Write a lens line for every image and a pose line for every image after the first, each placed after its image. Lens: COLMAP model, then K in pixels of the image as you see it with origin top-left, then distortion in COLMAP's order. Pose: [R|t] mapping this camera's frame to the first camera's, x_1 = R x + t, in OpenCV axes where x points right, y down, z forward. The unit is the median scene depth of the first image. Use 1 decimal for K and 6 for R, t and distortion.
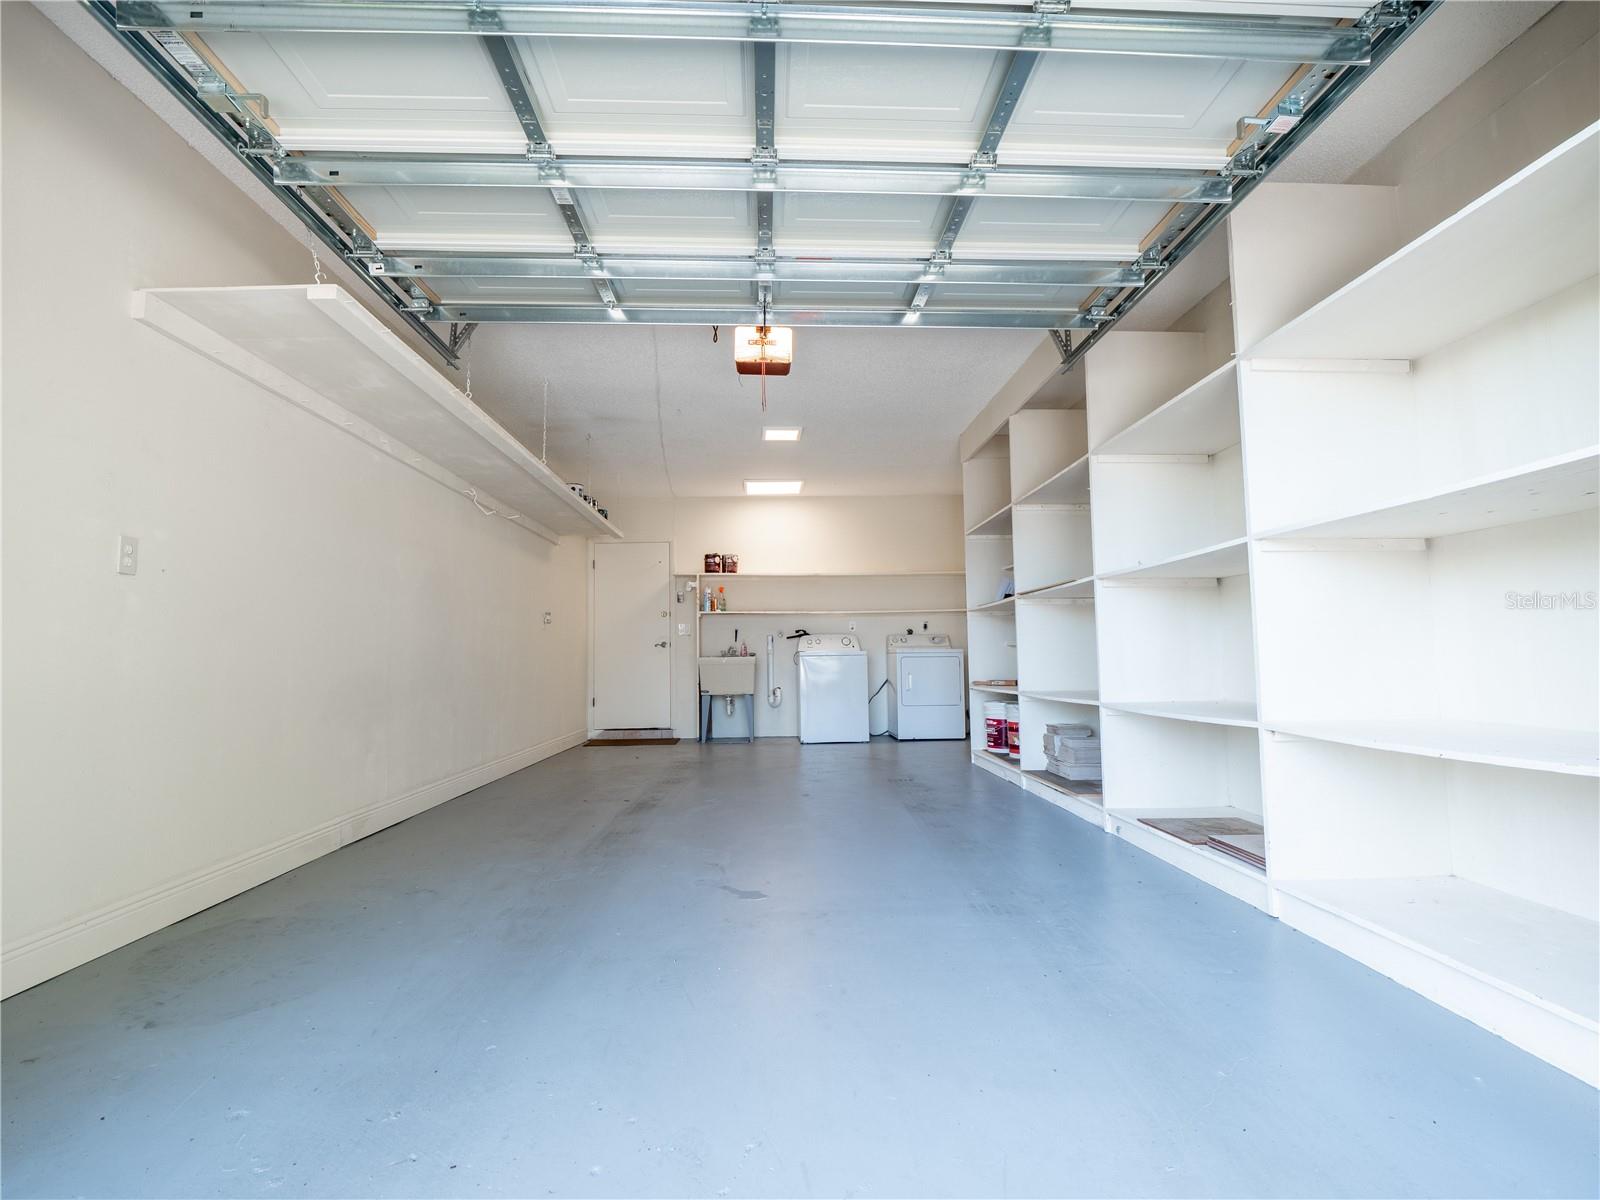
lens RADIAL K [[808.9, 0, 789.2], [0, 808.9, 594.6], [0, 0, 1]] dist [-0.006869, -0.000846]
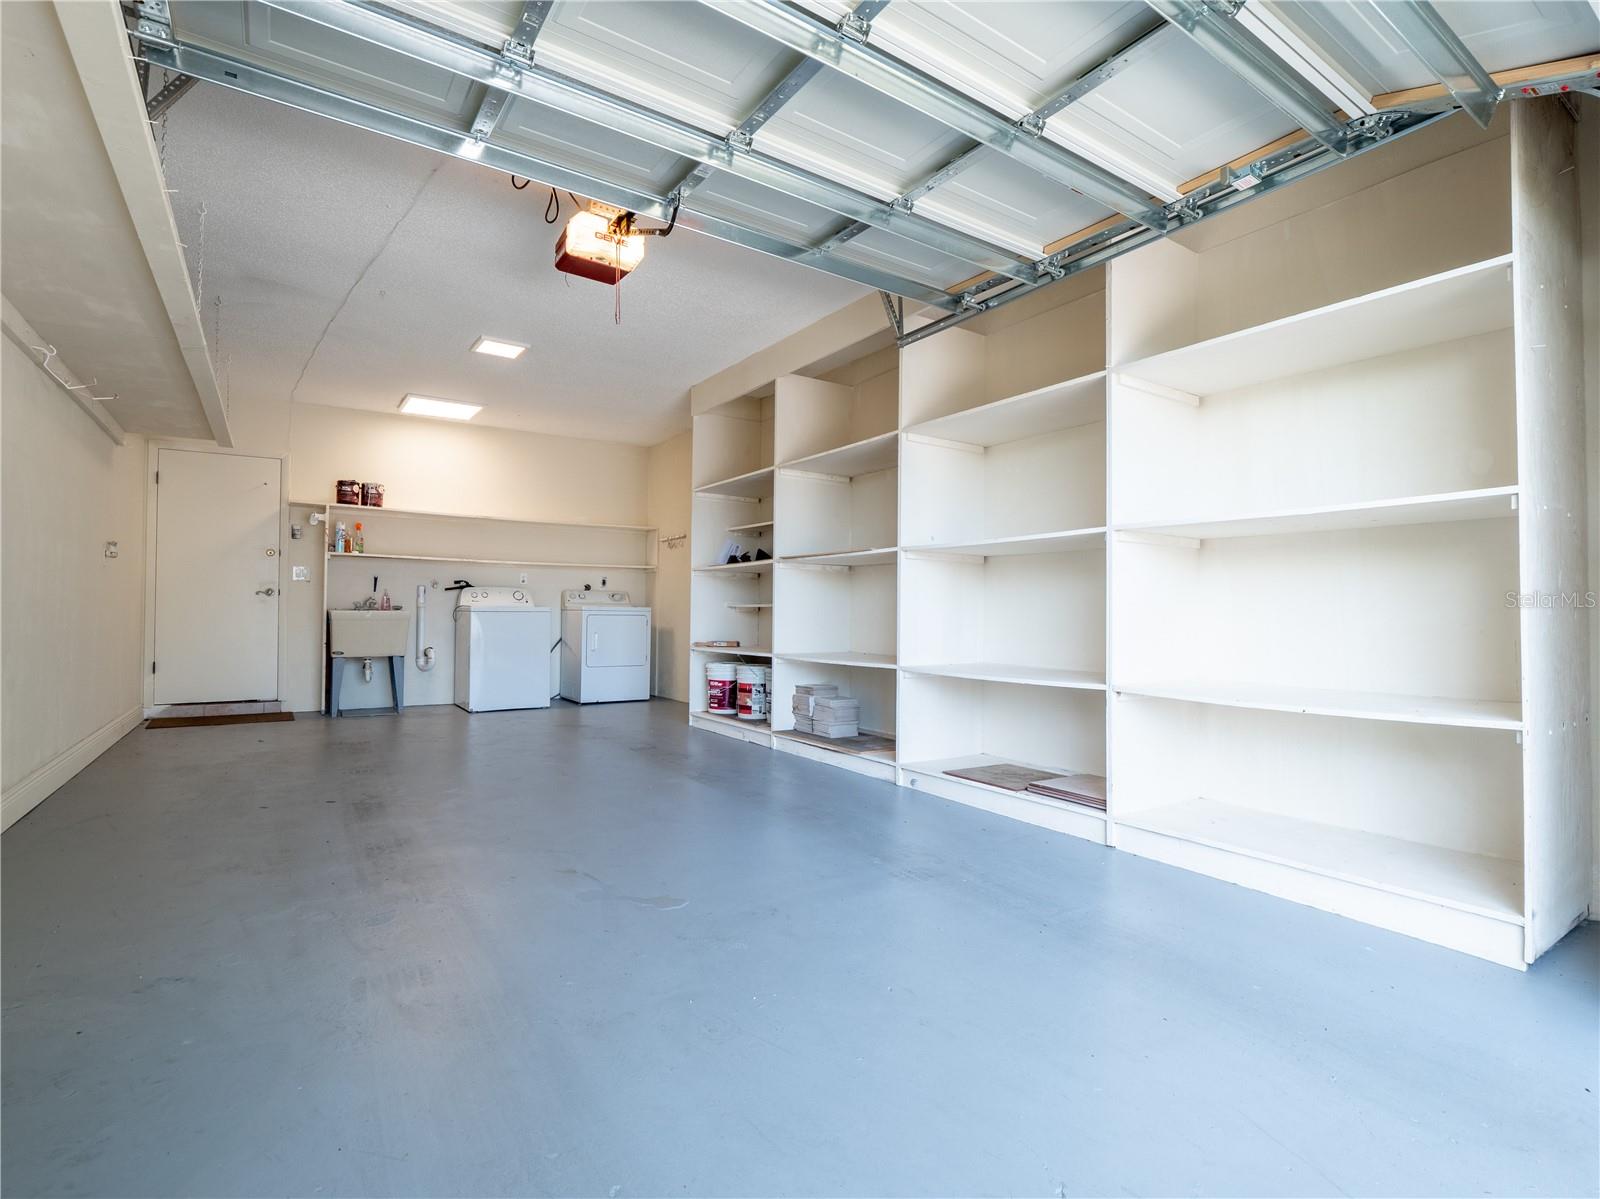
lens RADIAL K [[809.0, 0, 800.0], [0, 809.0, 599.5], [0, 0, 1]] dist [-0.004673, -0.001263]
pose [[0.841688, 0.028967, 0.539187, -0.151841], [-0.062956, 0.997014, 0.044713, 0.002966], [-0.536282, -0.071579, 0.840998, 0.088371]]
